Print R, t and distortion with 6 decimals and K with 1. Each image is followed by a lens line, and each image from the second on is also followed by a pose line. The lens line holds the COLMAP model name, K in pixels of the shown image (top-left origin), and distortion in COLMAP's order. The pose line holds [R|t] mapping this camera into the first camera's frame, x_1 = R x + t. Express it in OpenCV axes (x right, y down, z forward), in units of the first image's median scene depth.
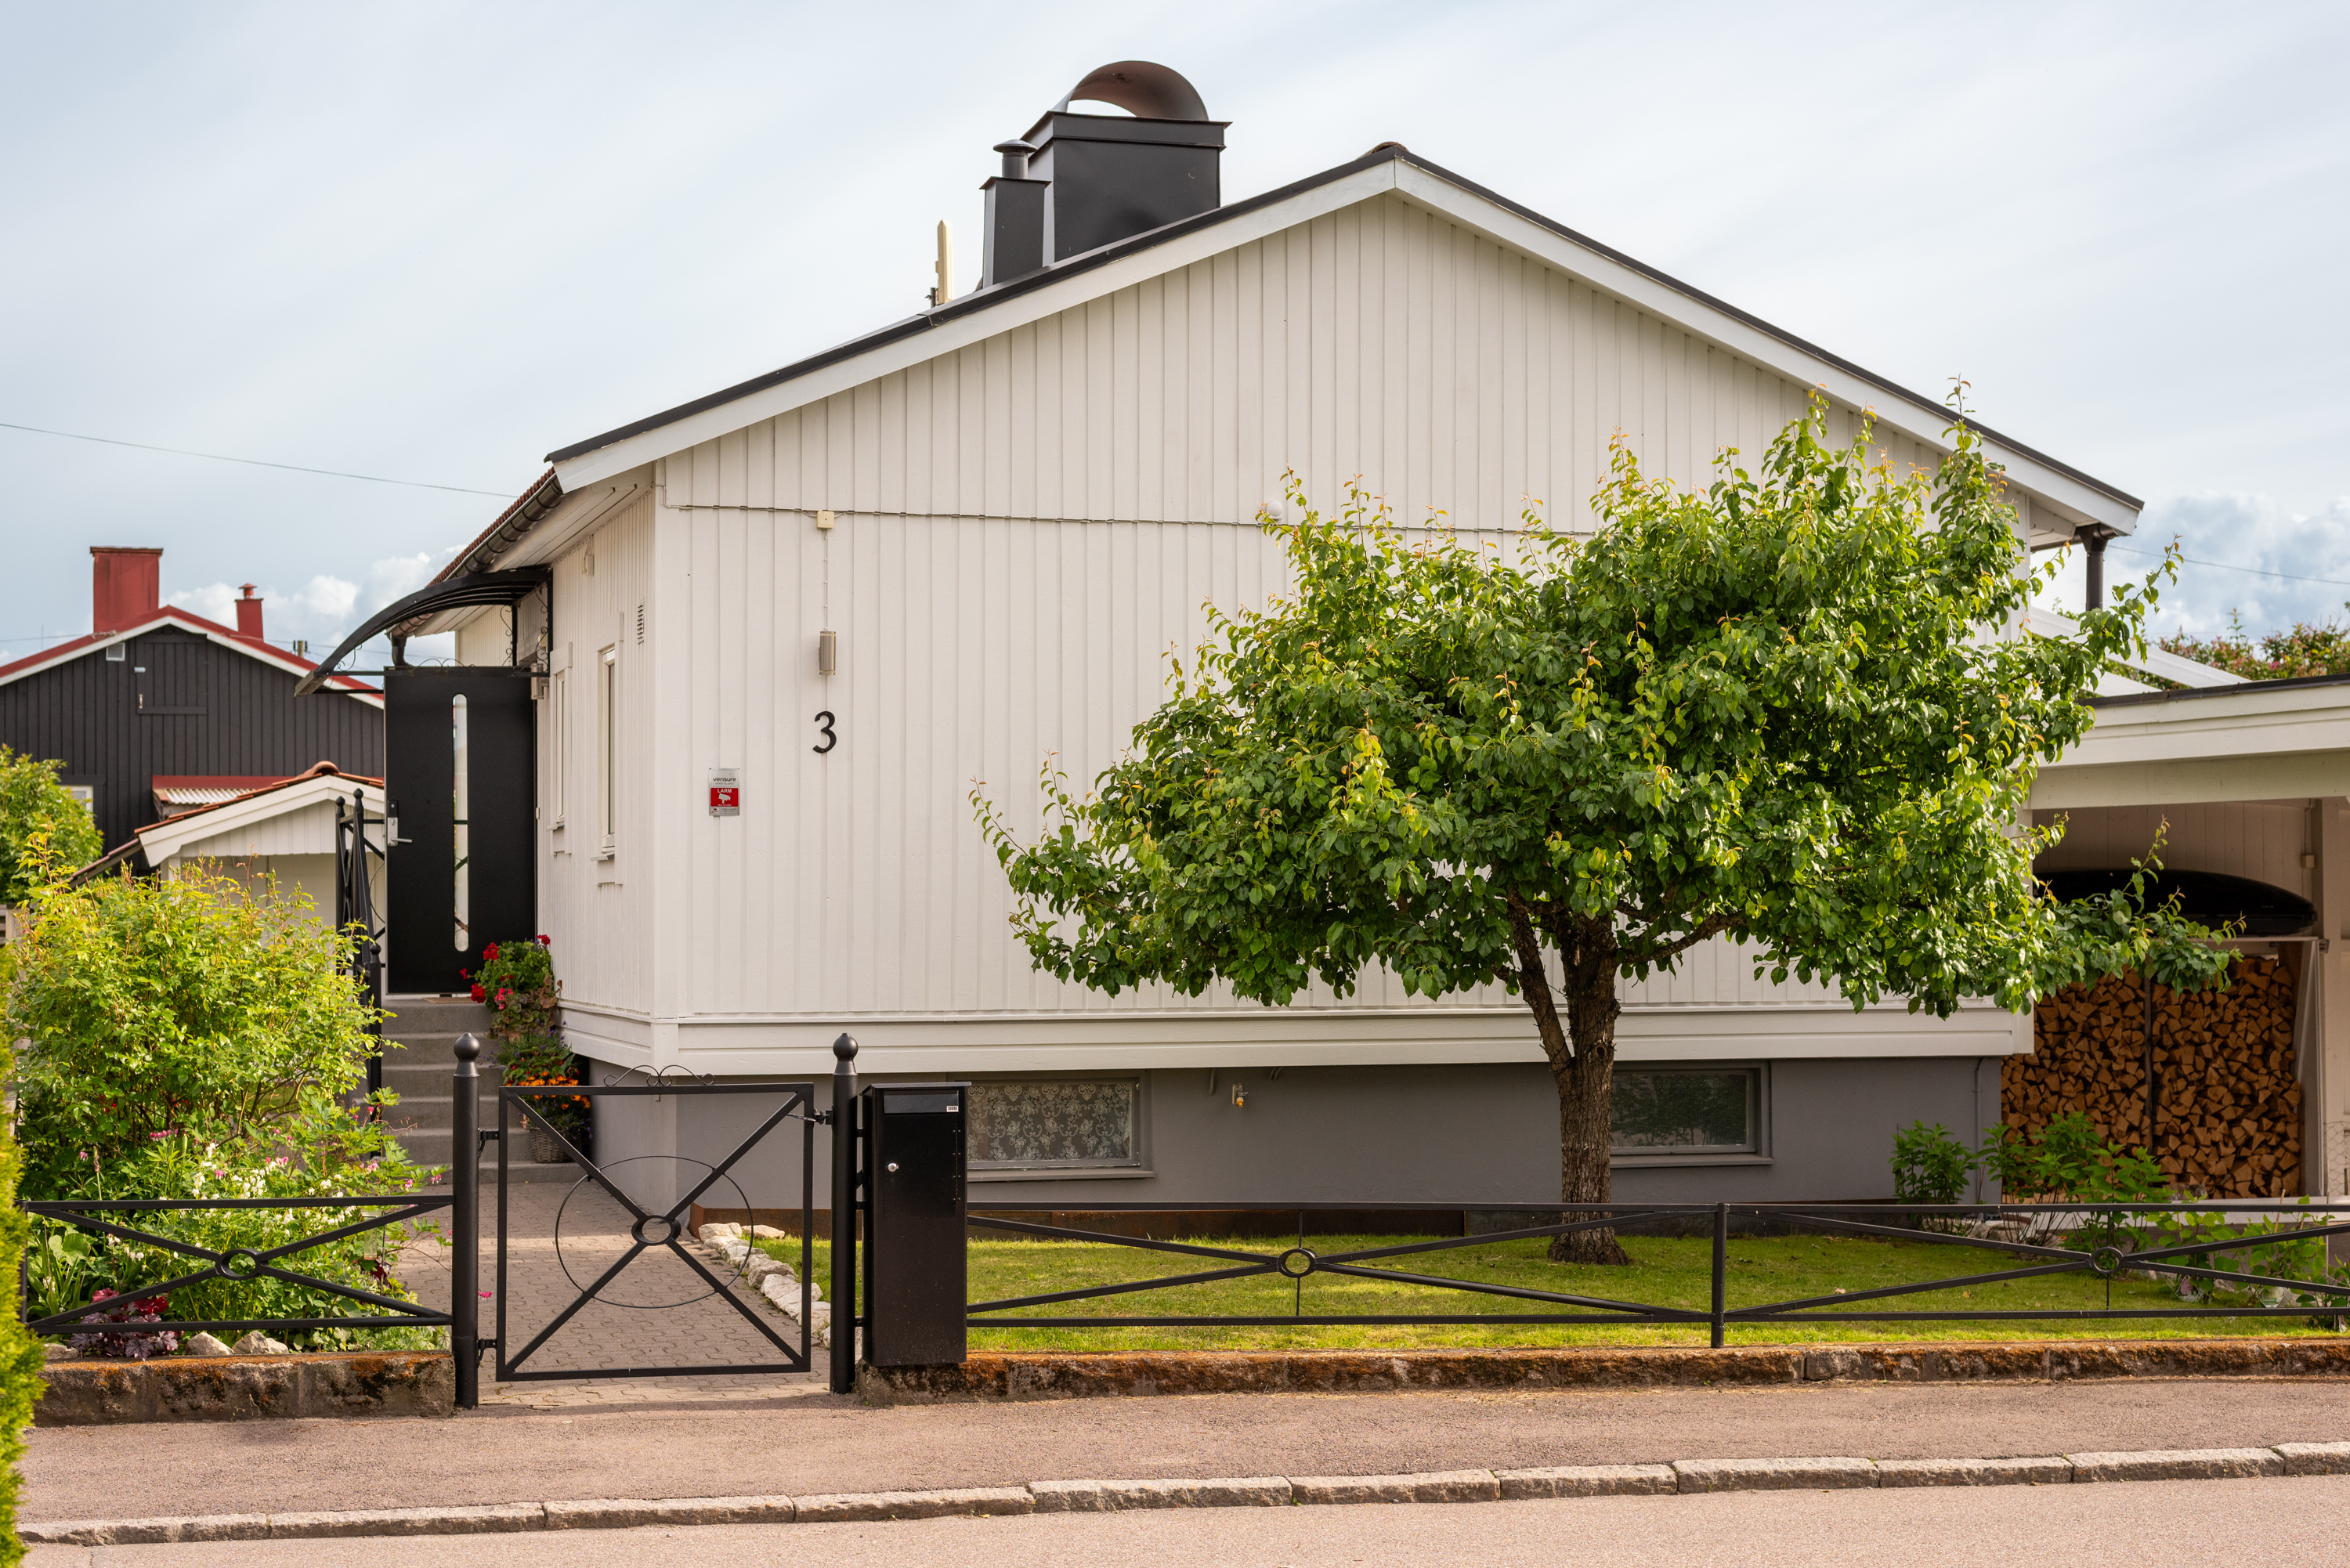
lens RADIAL K [[3360.6, 0, 1175.0], [0, 3360.6, 784.0], [0, 0, 1]] dist [-0.014019, 0.034088]
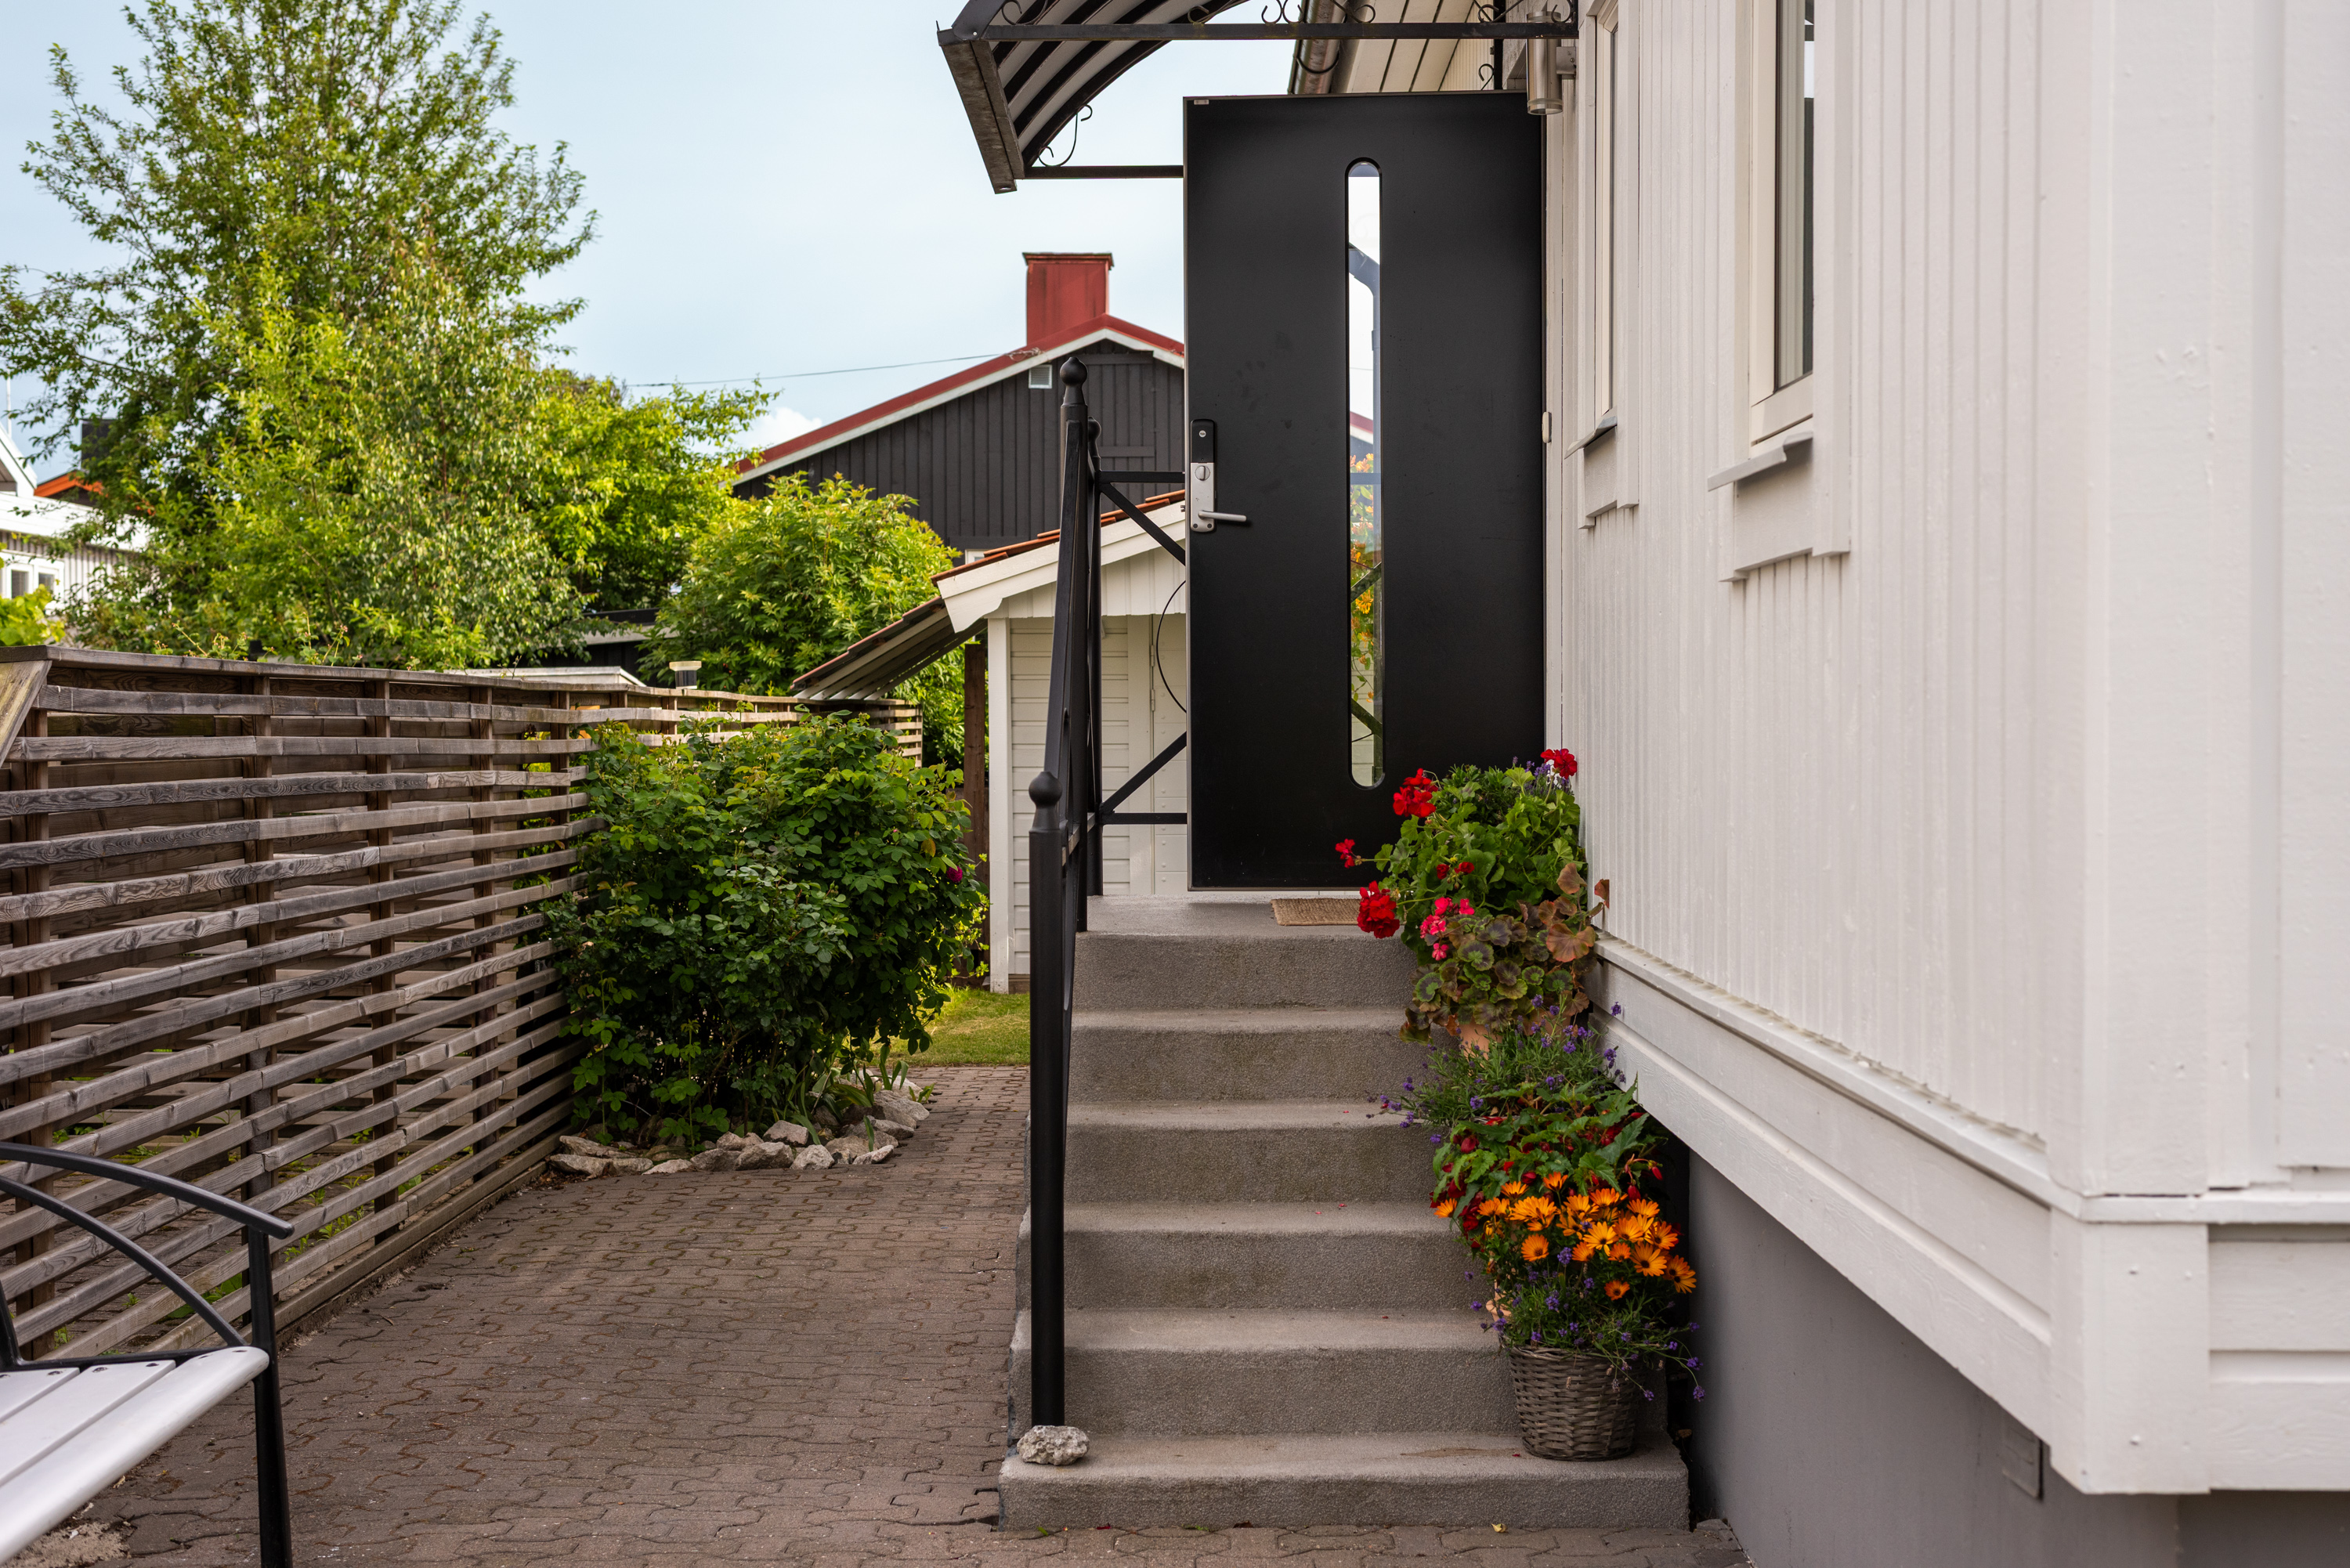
lens RADIAL K [[3360.6, 0, 1175.0], [0, 3360.6, 784.0], [0, 0, 1]] dist [-0.014019, 0.034088]
pose [[0.952309, 0.012406, -0.304882, -0.119329], [0.004582, 0.998479, 0.054943, 0.029108], [0.305099, -0.053720, 0.950804, 0.655692]]
